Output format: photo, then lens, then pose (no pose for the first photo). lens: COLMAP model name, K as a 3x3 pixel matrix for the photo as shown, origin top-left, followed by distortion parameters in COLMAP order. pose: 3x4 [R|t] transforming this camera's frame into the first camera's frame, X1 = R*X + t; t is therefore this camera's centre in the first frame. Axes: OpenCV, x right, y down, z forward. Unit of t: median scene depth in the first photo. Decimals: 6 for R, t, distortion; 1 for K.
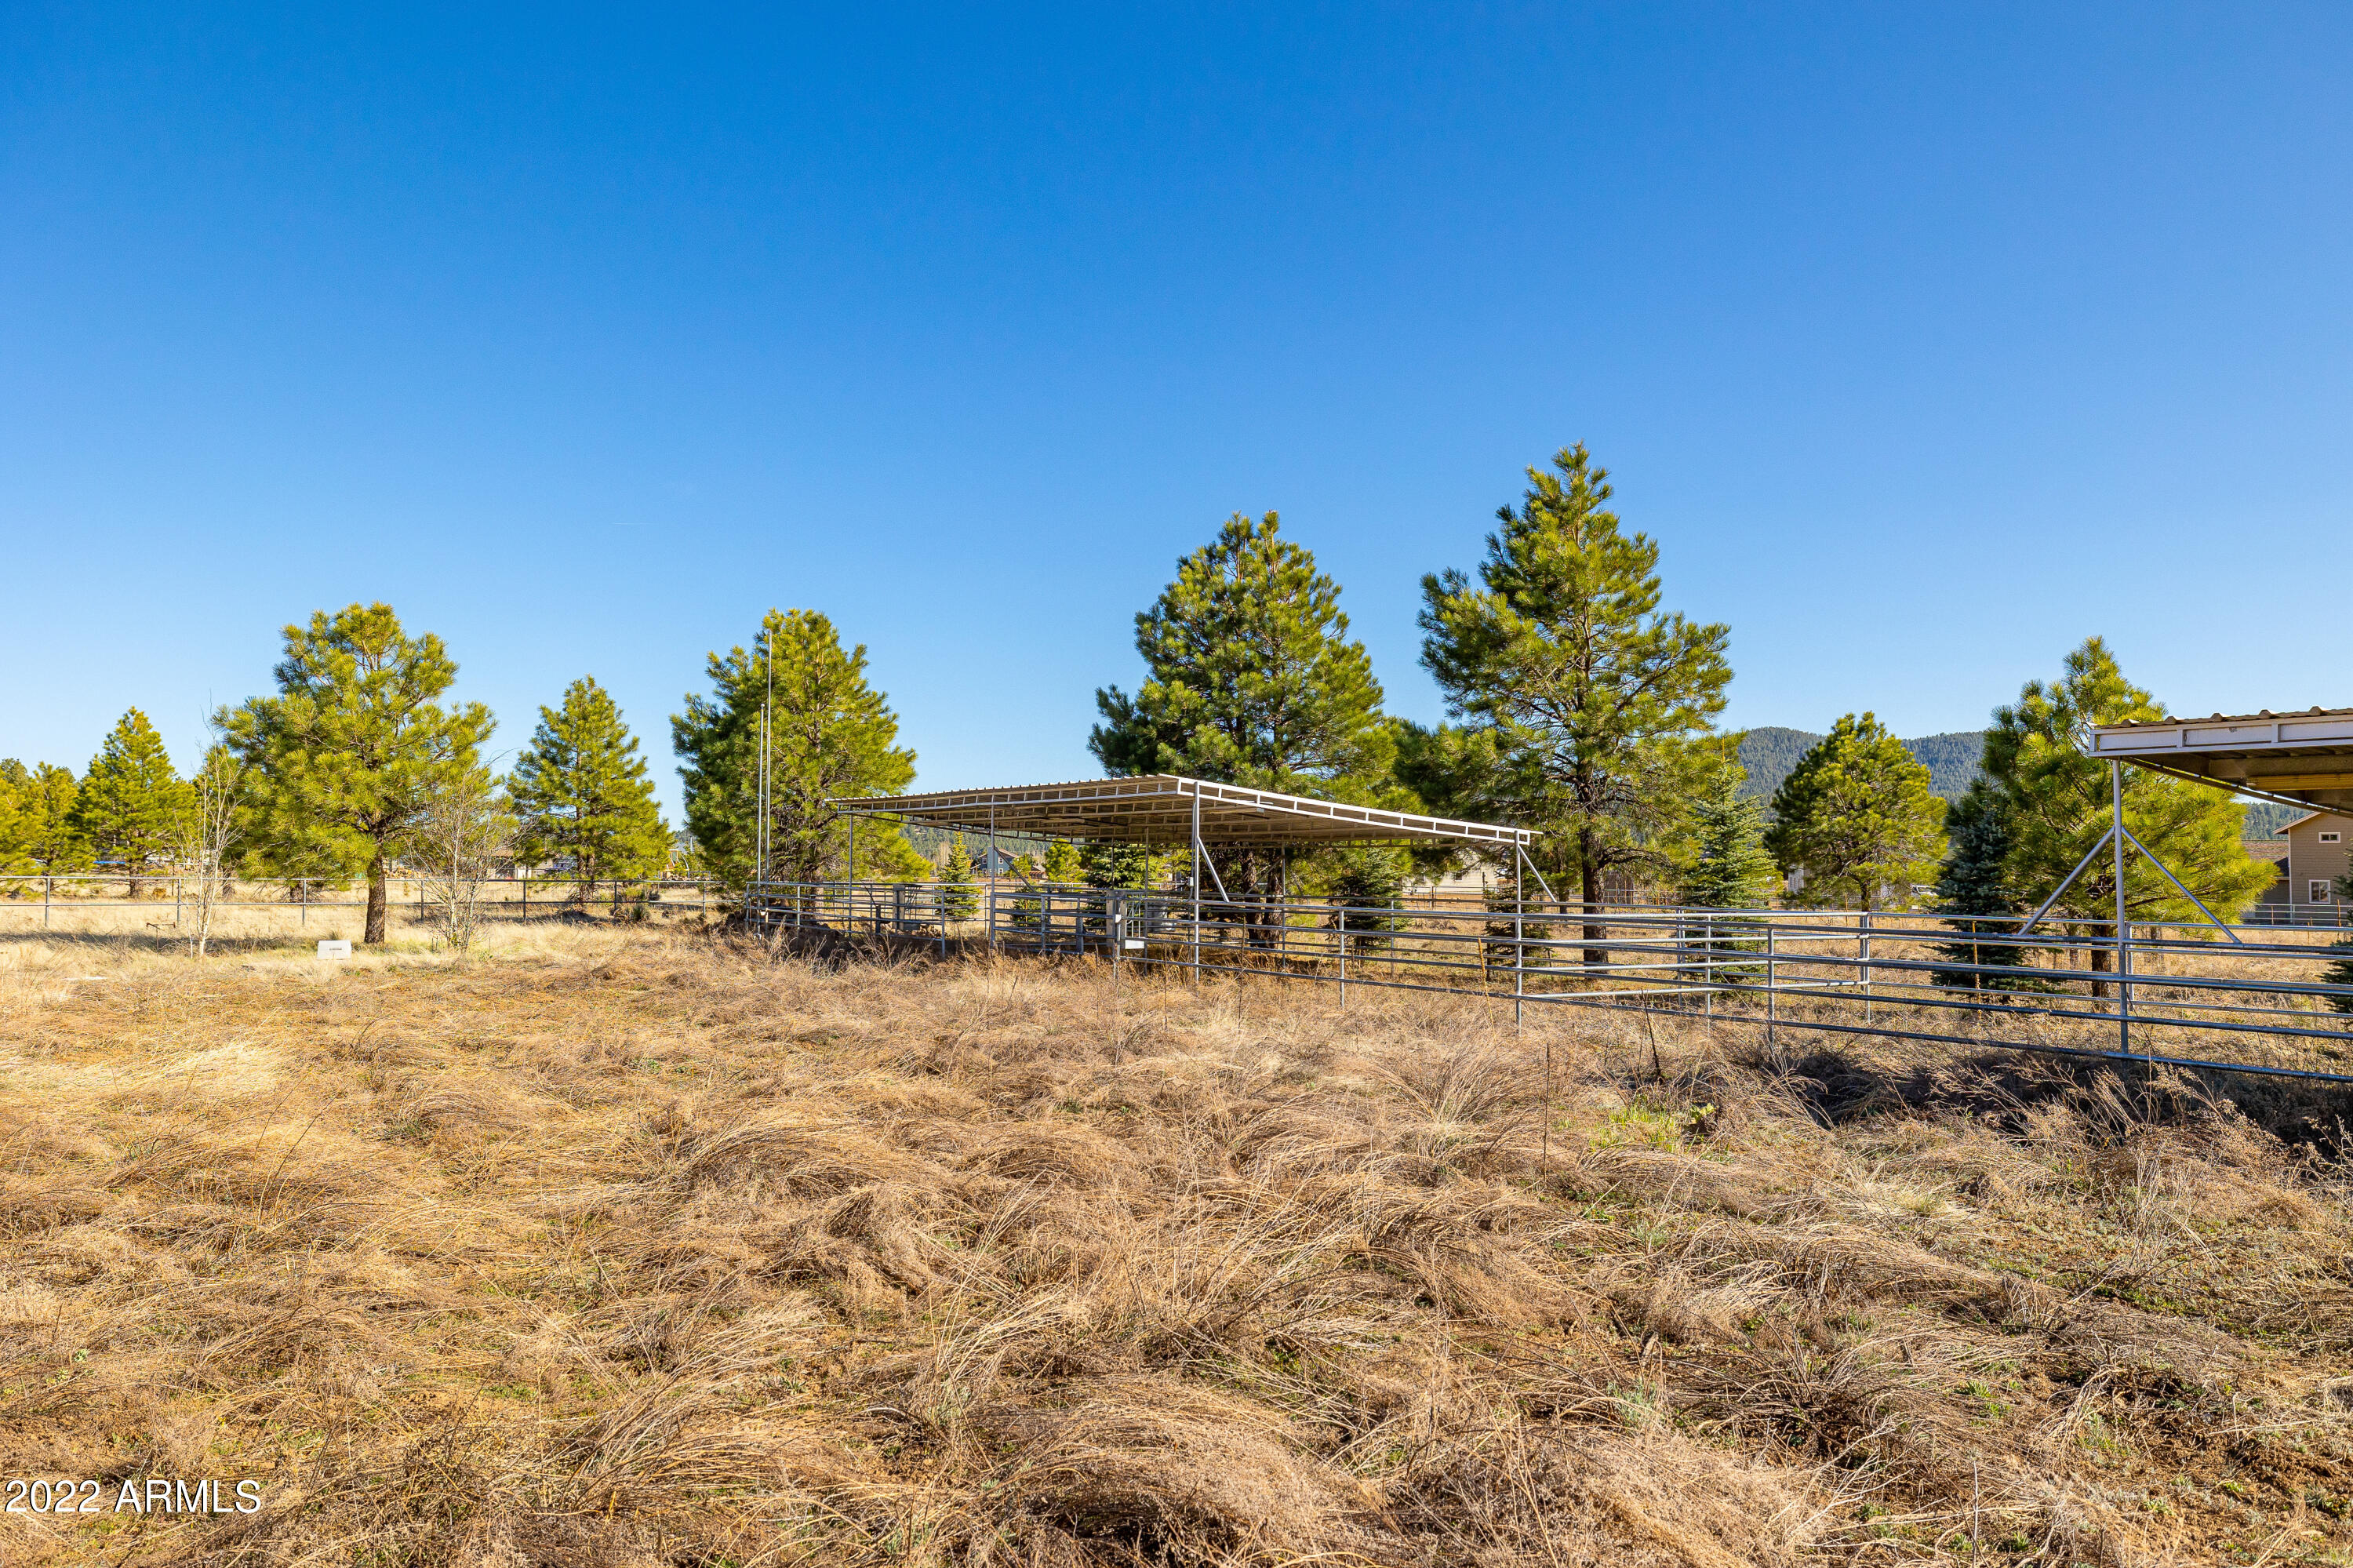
lens RADIAL K [[1644.0, 0, 1193.1], [0, 1644.0, 759.7], [0, 0, 1]] dist [-0.000909, -0.002300]
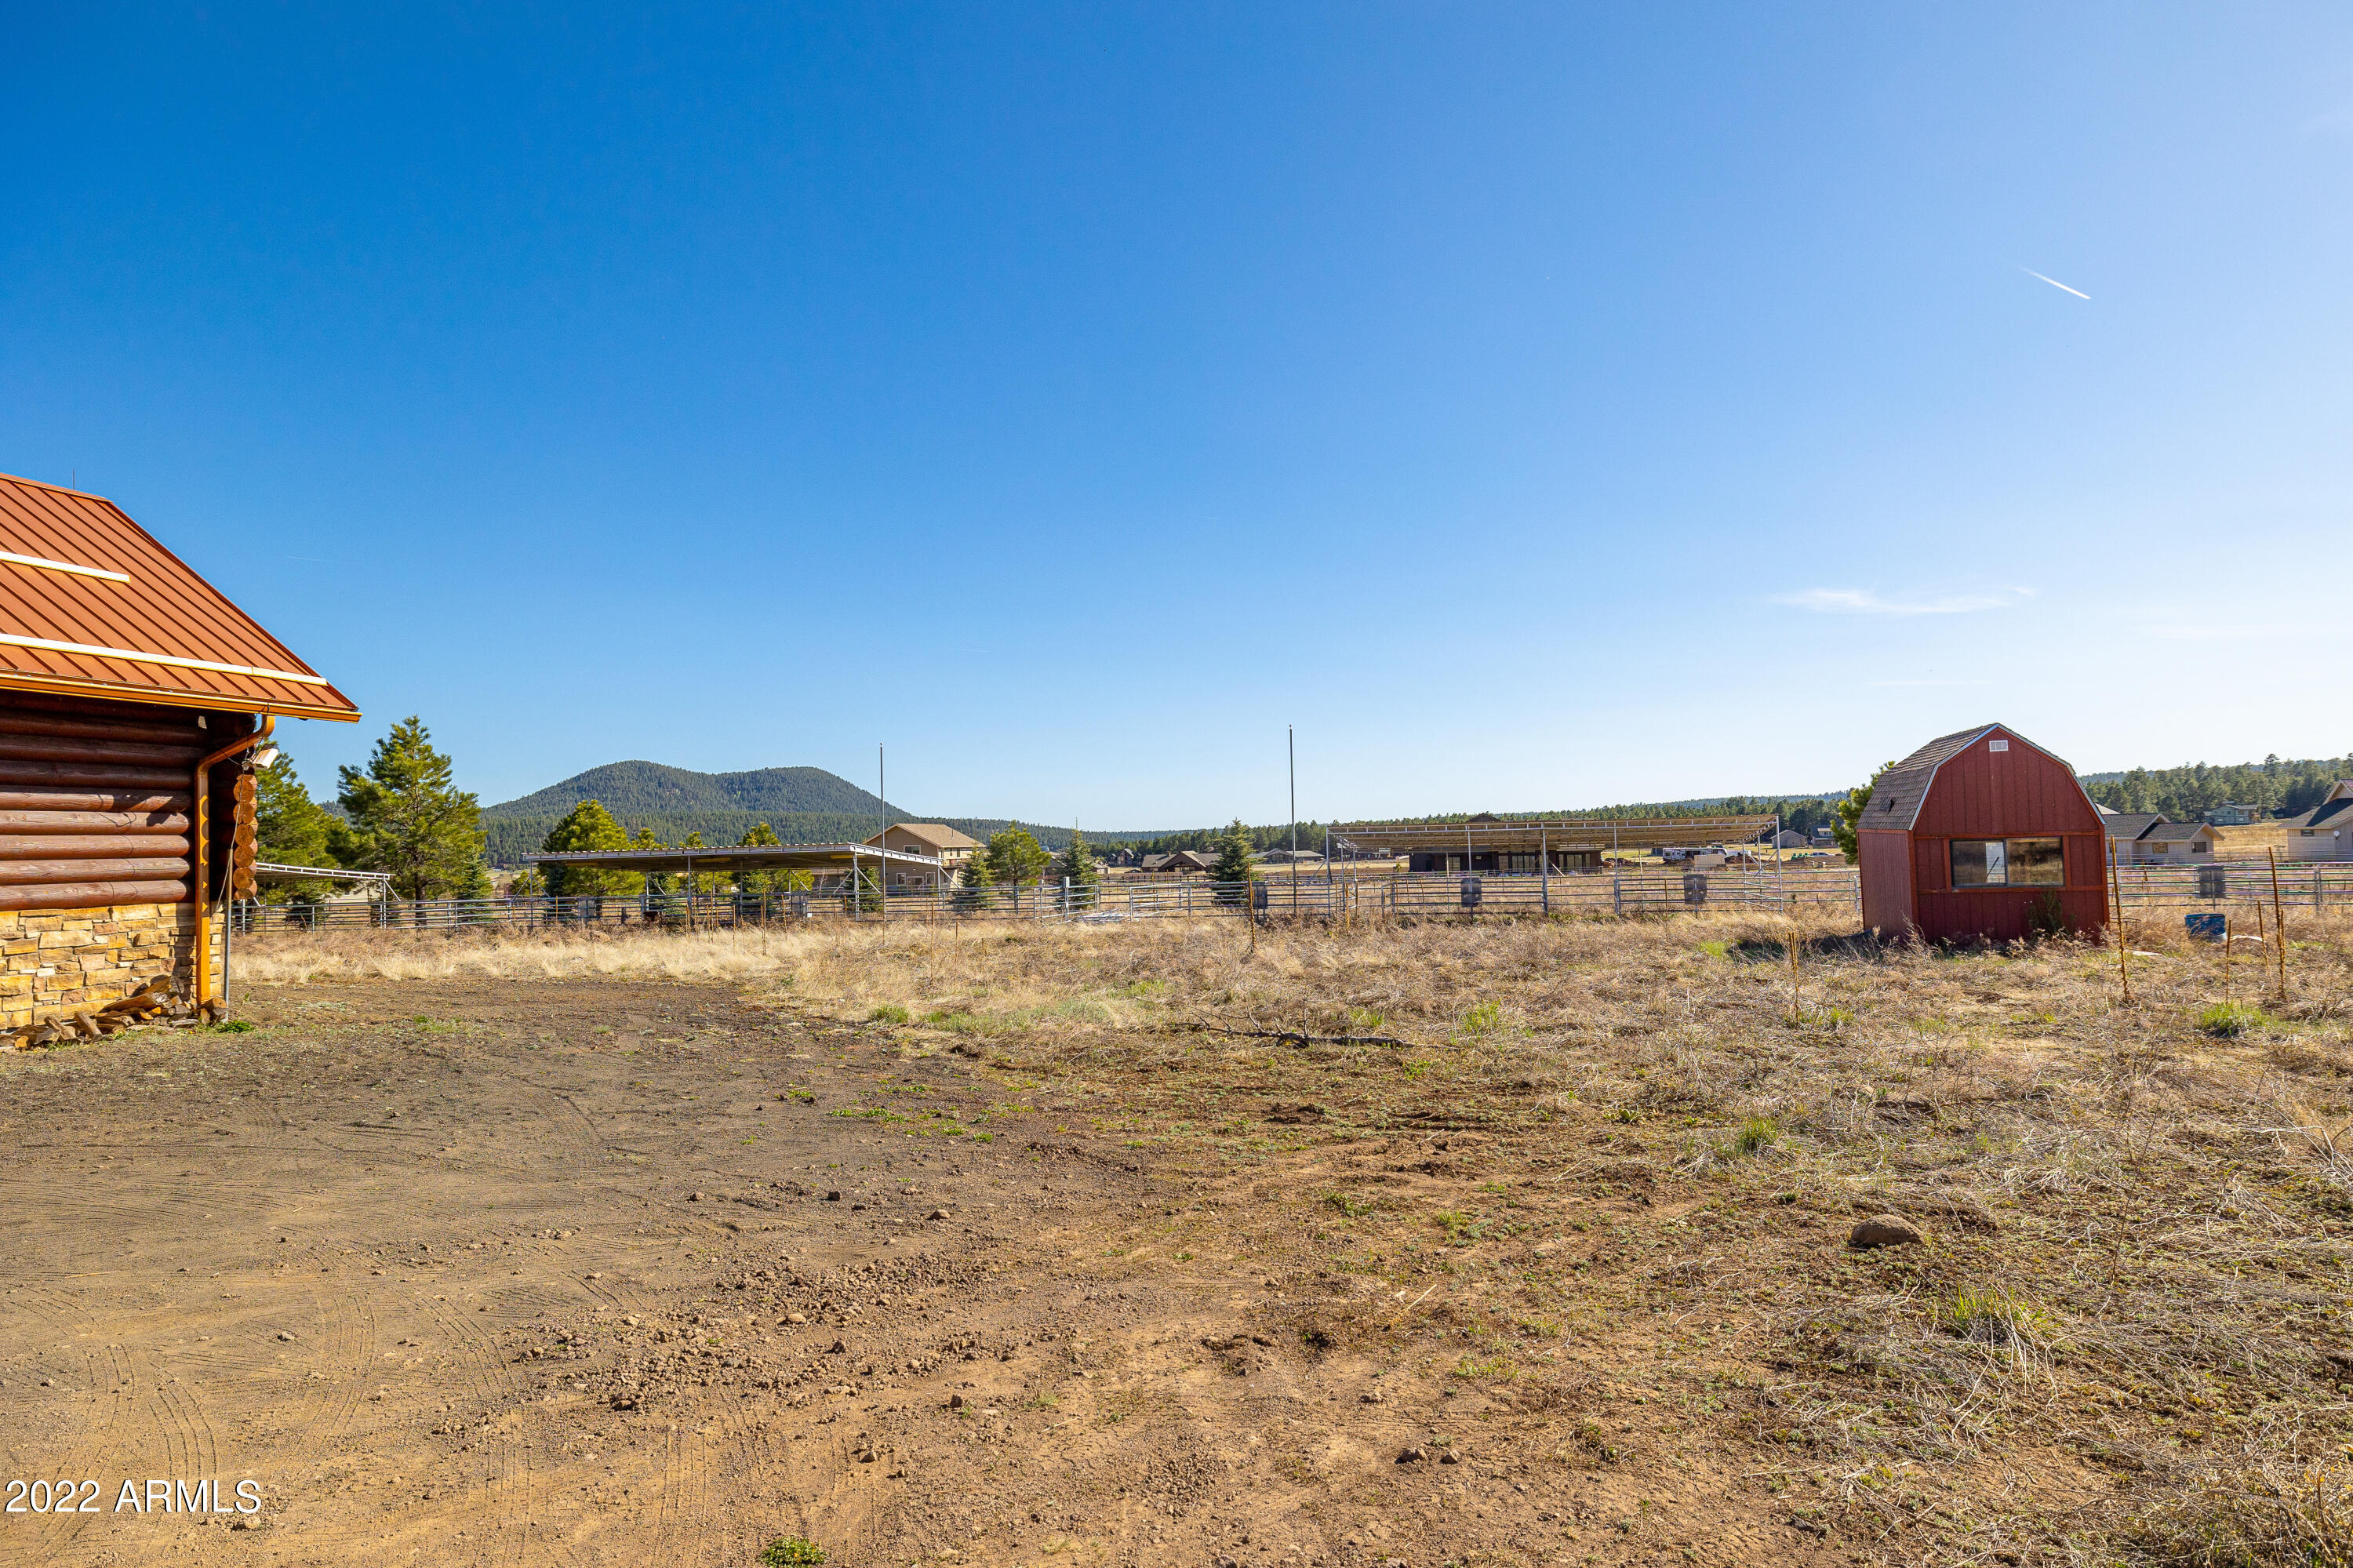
lens RADIAL K [[1361.9, 0, 1205.0], [0, 1361.9, 786.8], [0, 0, 1]] dist [0.002580, -0.002307]
pose [[0.748742, 0.006257, 0.662832, -0.200353], [-0.009118, 0.999958, 0.000861, -0.083913], [-0.662799, -0.006688, 0.748768, -1.134059]]
